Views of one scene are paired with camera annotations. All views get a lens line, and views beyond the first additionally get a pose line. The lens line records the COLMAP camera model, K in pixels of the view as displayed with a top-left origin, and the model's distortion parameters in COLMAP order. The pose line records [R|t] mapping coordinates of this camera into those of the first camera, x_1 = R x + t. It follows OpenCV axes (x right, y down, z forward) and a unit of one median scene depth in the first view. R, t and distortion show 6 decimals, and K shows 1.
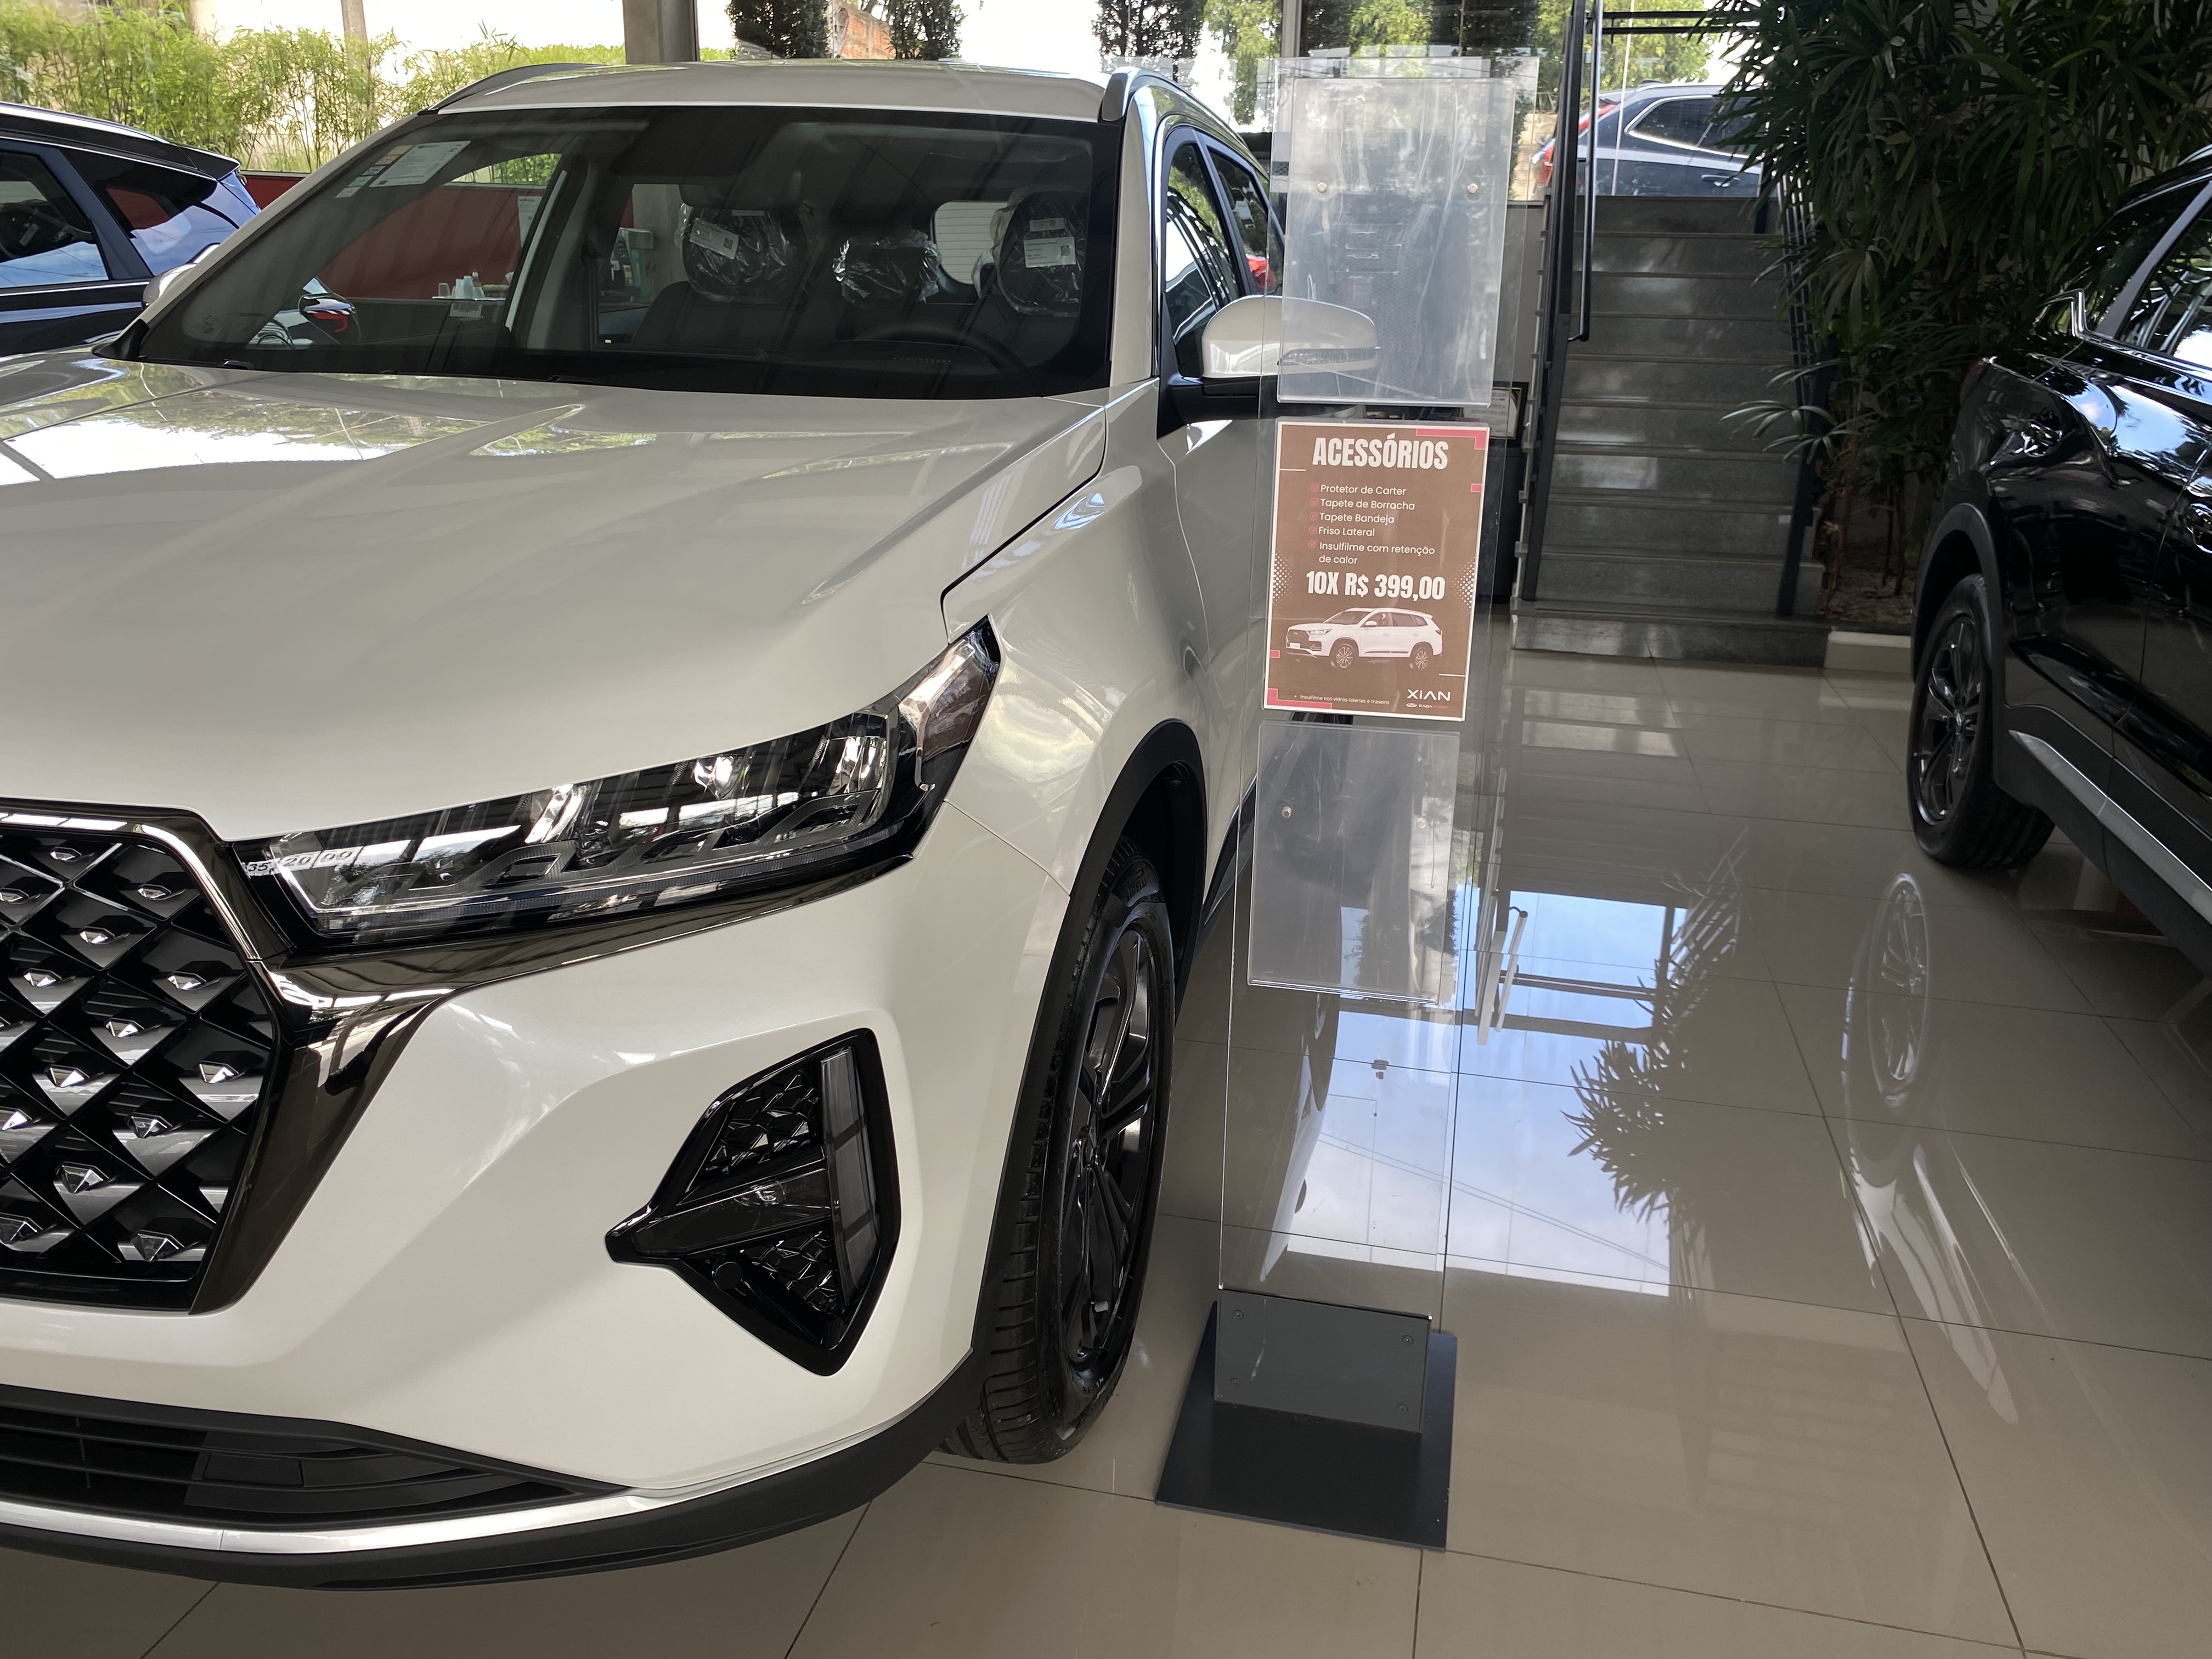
lens RADIAL K [[1746.0, 0, 1106.0], [0, 1746.0, 829.5], [0, 0, 1]] dist [0.010028, 0.007935]
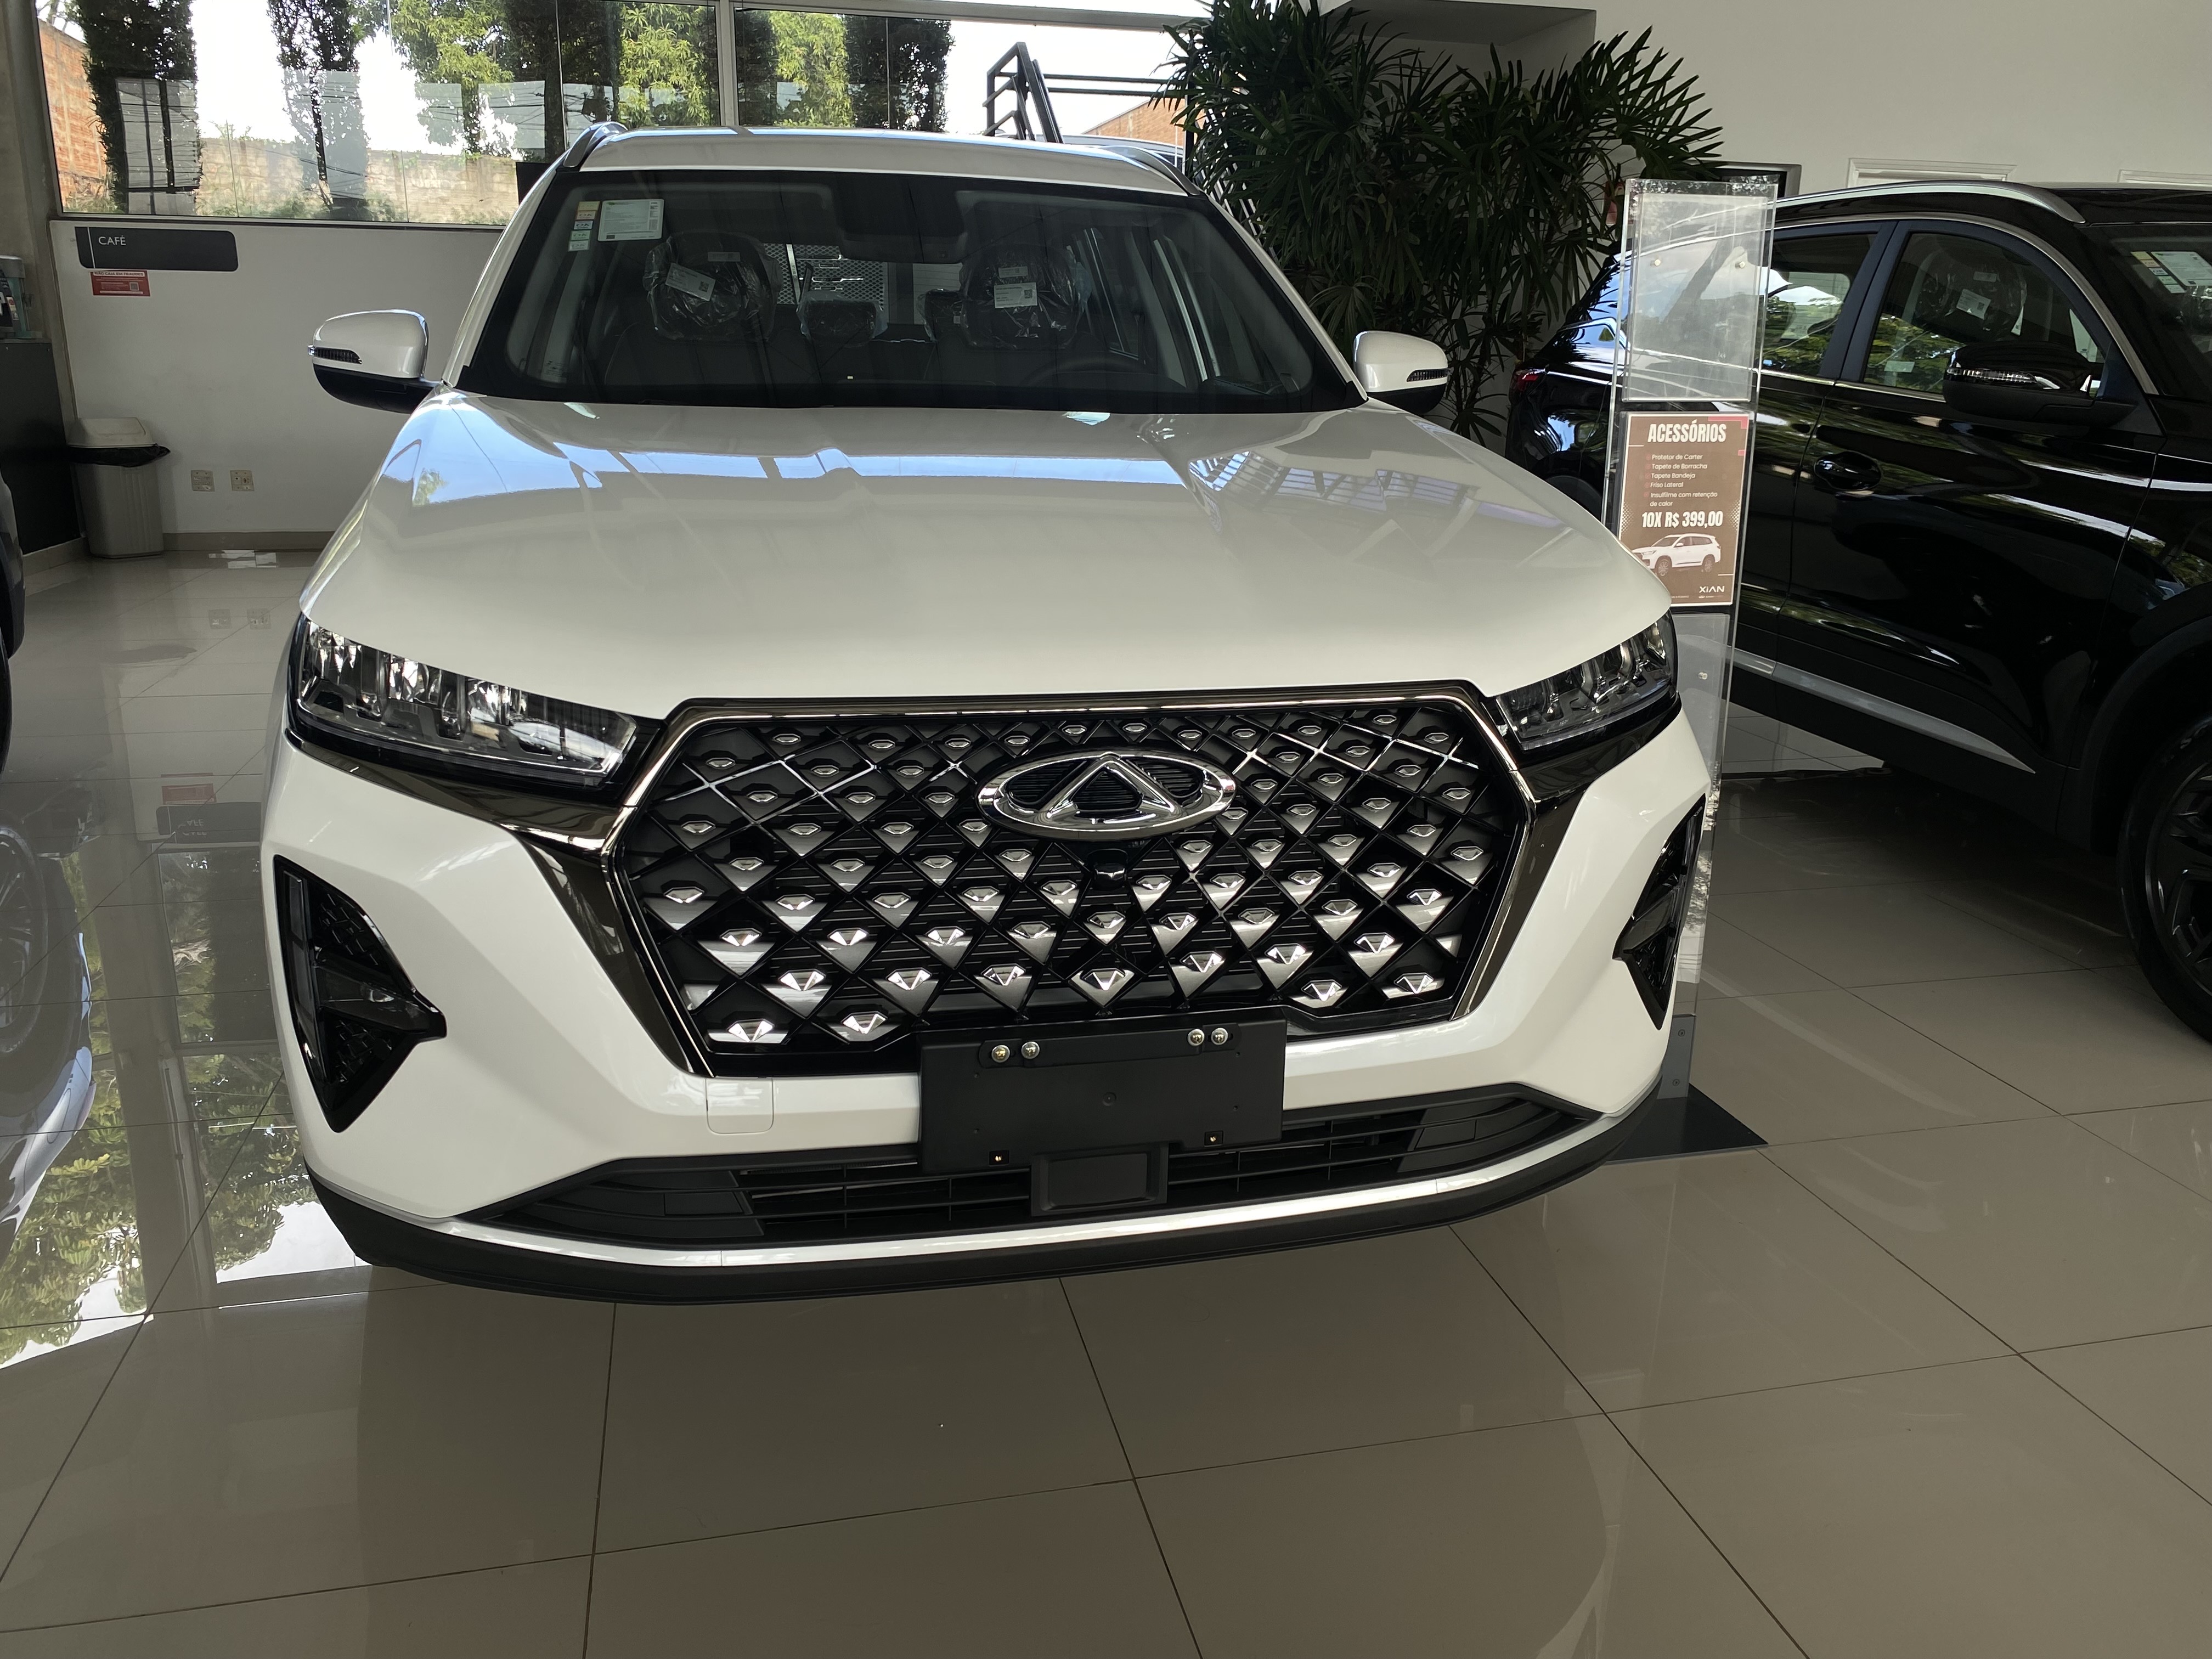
lens RADIAL K [[1746.0, 0, 1106.0], [0, 1746.0, 829.5], [0, 0, 1]] dist [0.010028, 0.007935]
pose [[0.894773, -0.130149, 0.427133, -0.987248], [0.136804, 0.990481, 0.015222, 0.036784], [-0.425048, 0.044813, 0.904061, -0.156769]]
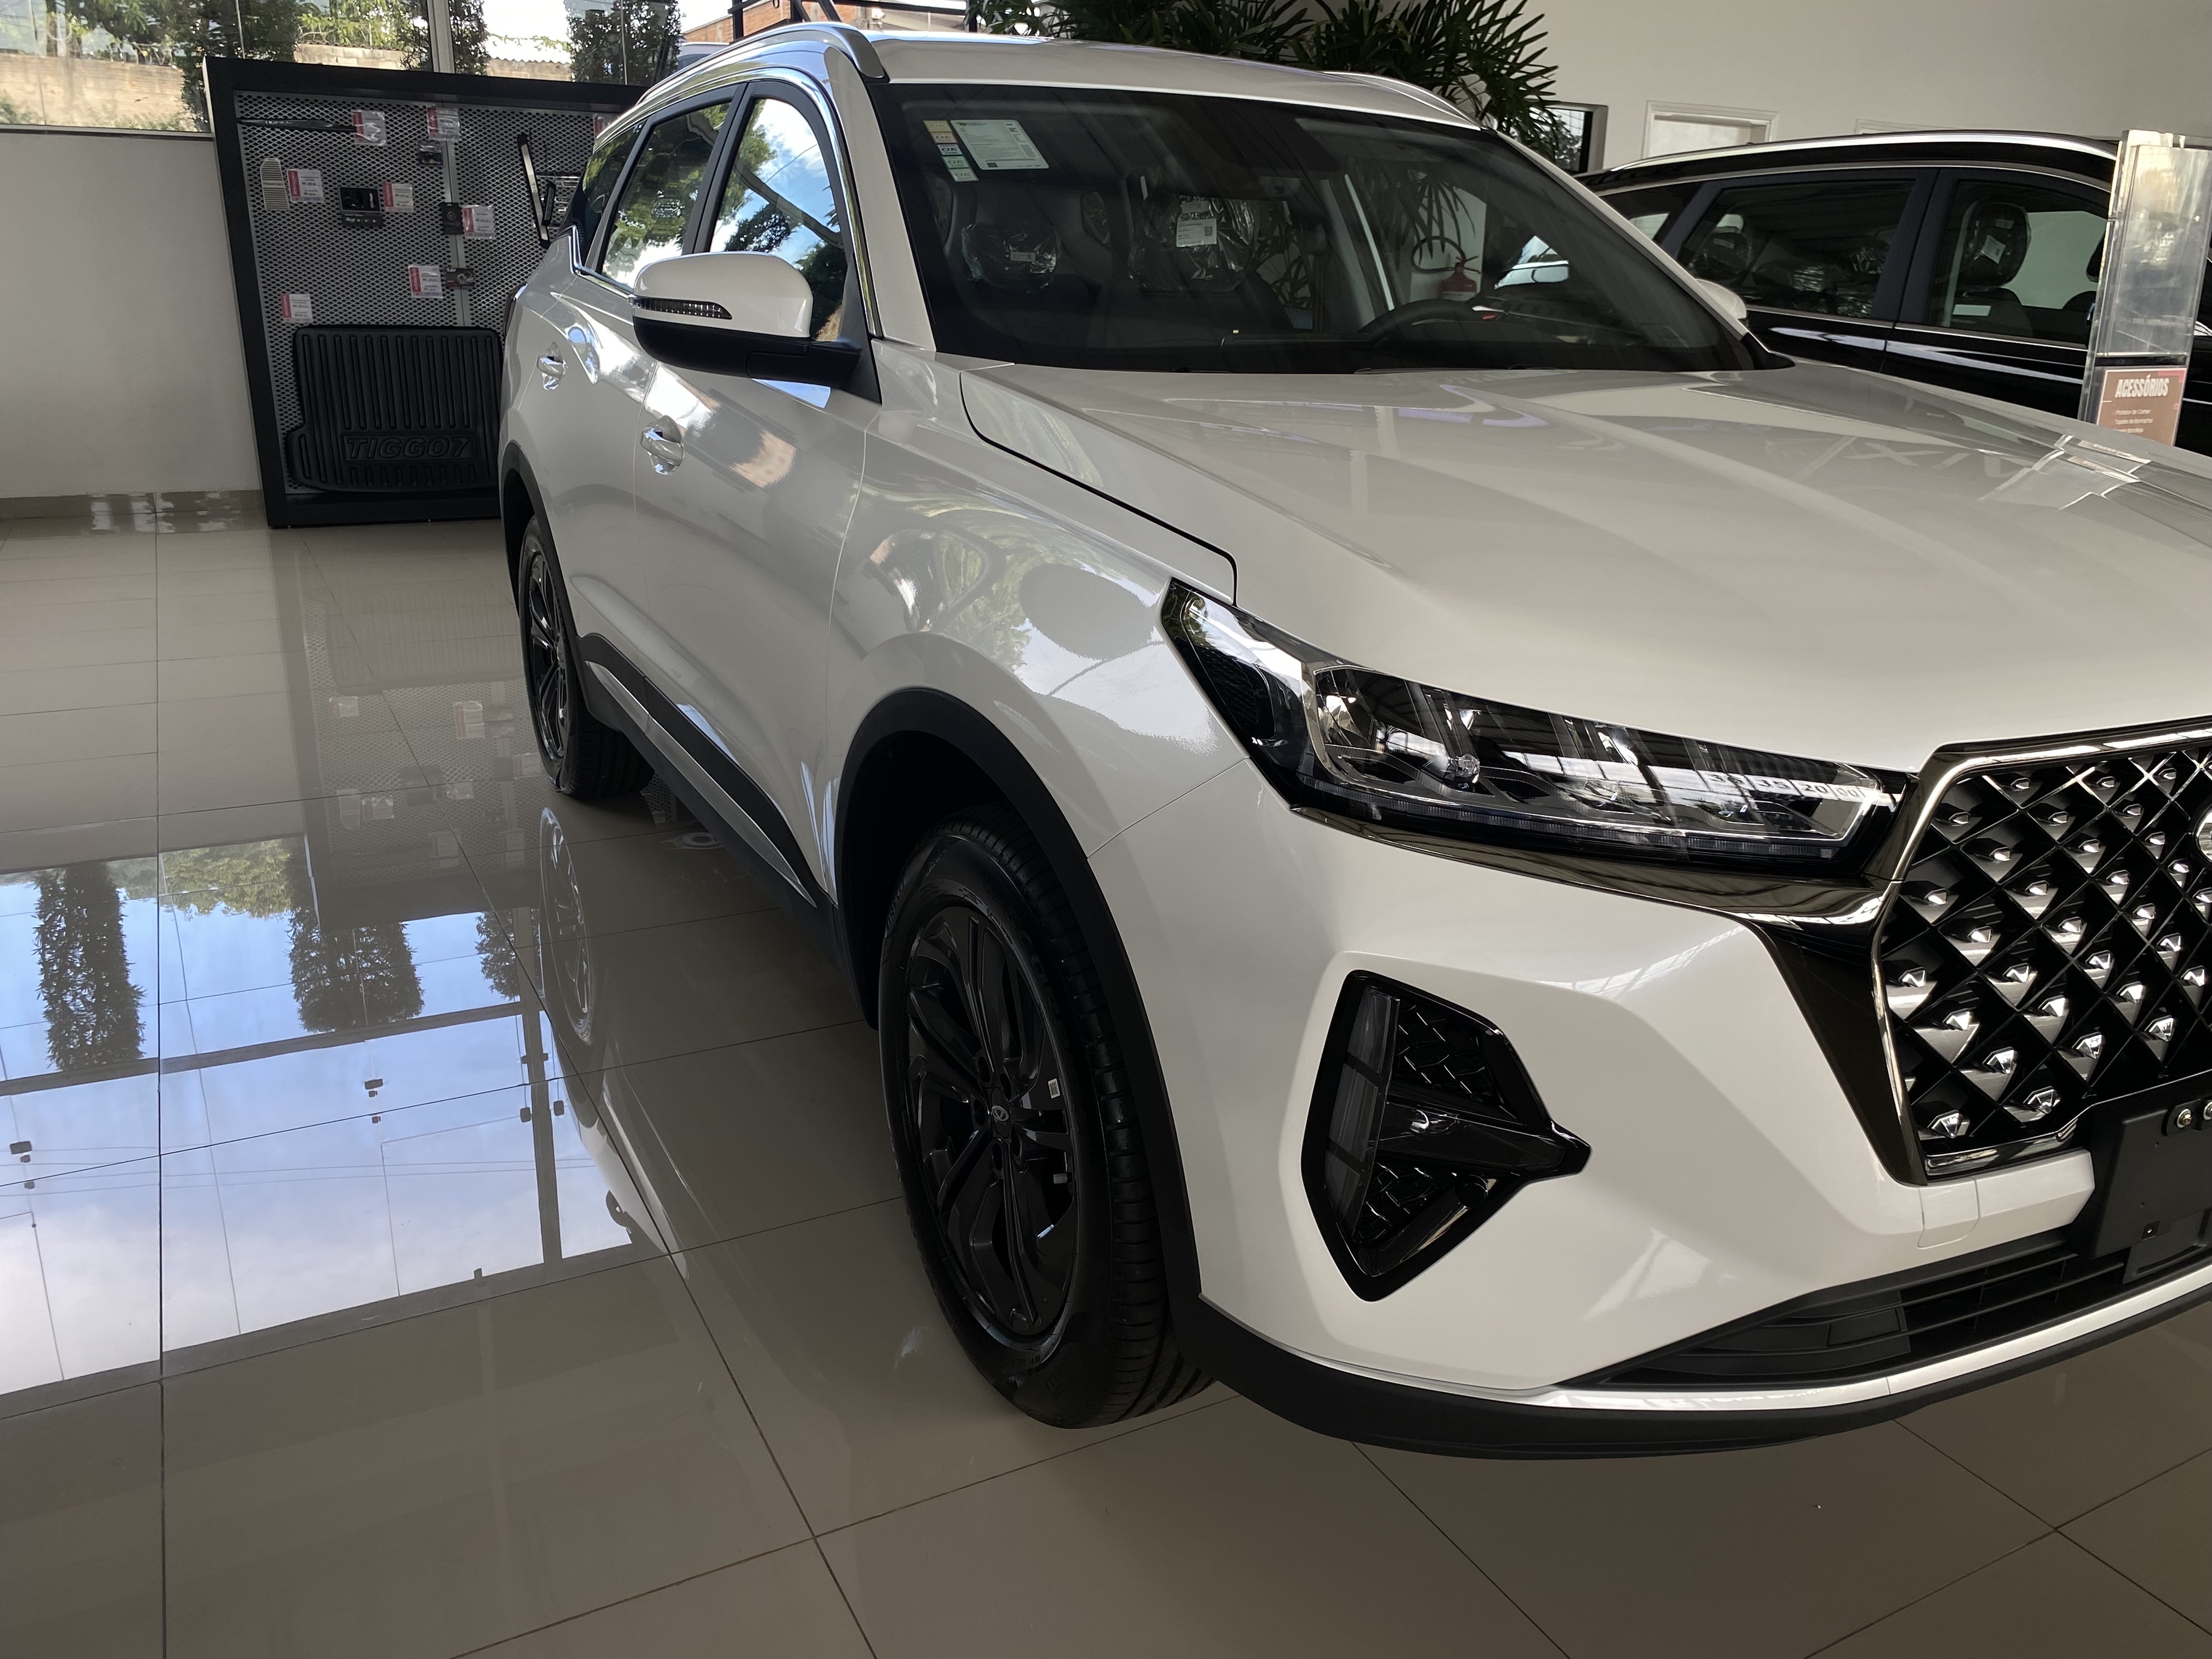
lens RADIAL K [[1773.6, 0, 1103.5], [0, 1773.6, 791.9], [0, 0, 1]] dist [0.000590, -0.001320]
pose [[0.749931, -0.195045, 0.632109, -1.556641], [0.191738, 0.978615, 0.074486, -0.155698], [-0.633119, 0.065340, 0.771291, 0.390806]]
